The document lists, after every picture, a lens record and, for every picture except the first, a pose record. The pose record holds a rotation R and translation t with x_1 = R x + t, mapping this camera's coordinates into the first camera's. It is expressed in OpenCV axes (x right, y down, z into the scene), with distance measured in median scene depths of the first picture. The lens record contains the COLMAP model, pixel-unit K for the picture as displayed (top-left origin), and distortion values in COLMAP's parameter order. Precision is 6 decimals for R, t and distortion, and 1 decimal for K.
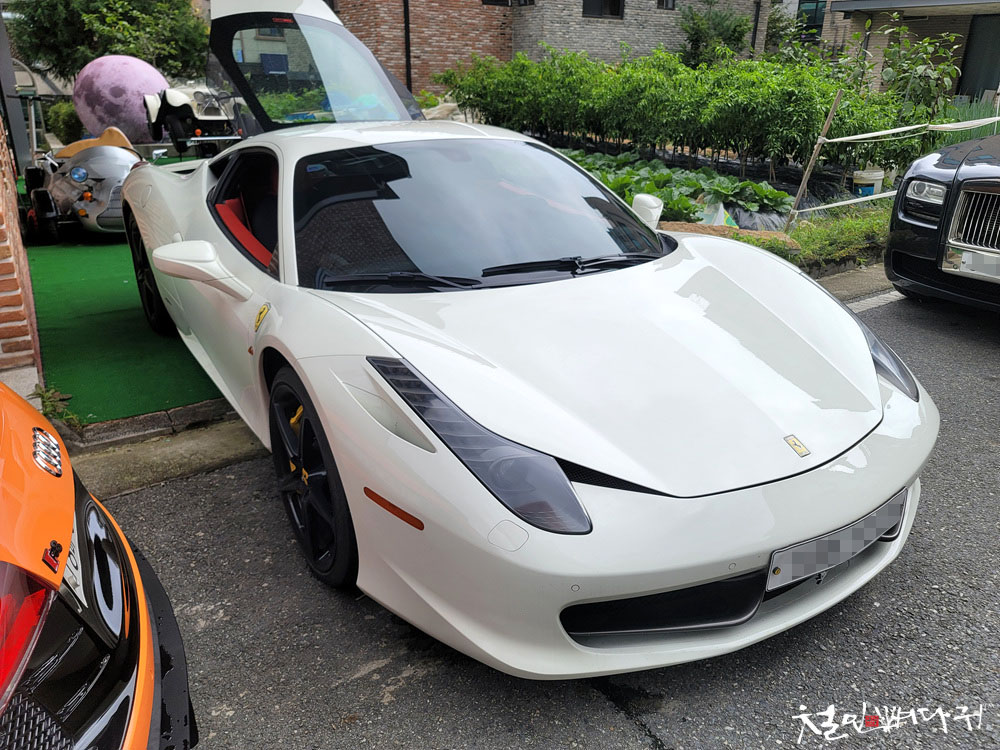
lens RADIAL K [[730.2, 0, 473.1], [0, 730.2, 349.2], [0, 0, 1]] dist [0.045783, -0.016820]
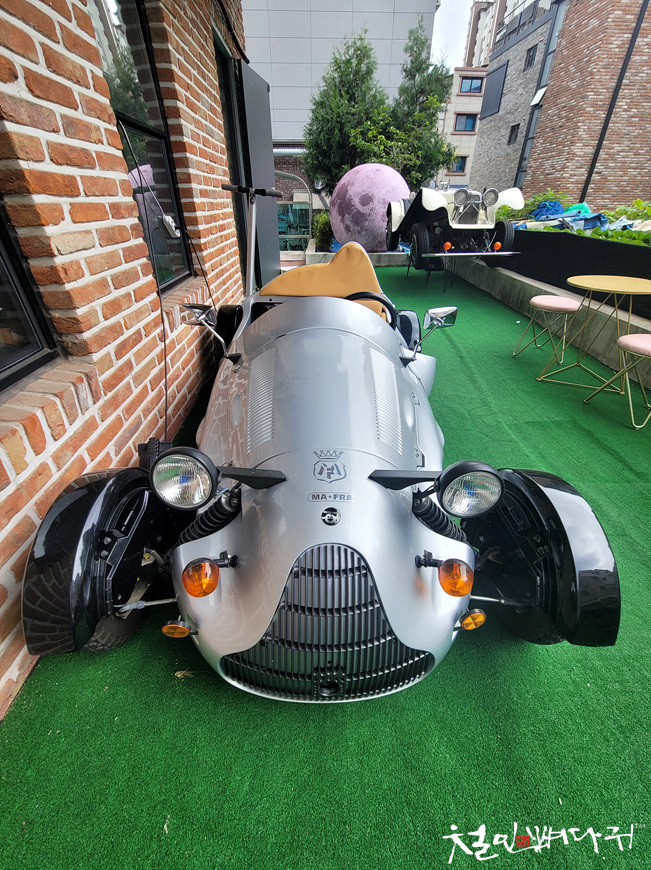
lens RADIAL K [[354.6, 0, 323.5], [0, 354.6, 432.0], [0, 0, 1]] dist [-0.006408, 0.001677]
pose [[0.868844, 0.257591, -0.422796, -0.212925], [-0.159158, 0.953980, 0.254149, -0.136280], [0.468805, -0.153525, 0.869857, 0.437653]]
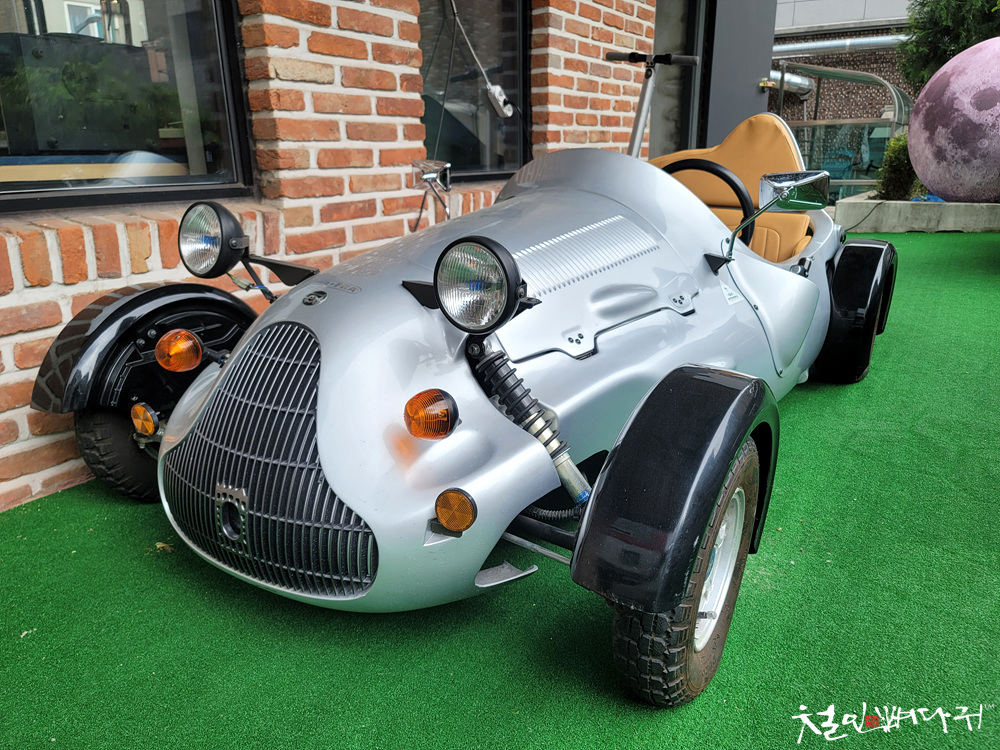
lens RADIAL K [[730.2, 0, 510.9], [0, 730.2, 377.6], [0, 0, 1]] dist [0.045783, -0.016820]
pose [[0.470875, 0.245924, -0.847229, -0.142958], [-0.293502, 0.949323, 0.112435, -0.117124], [0.831945, 0.195721, 0.519192, 0.460892]]
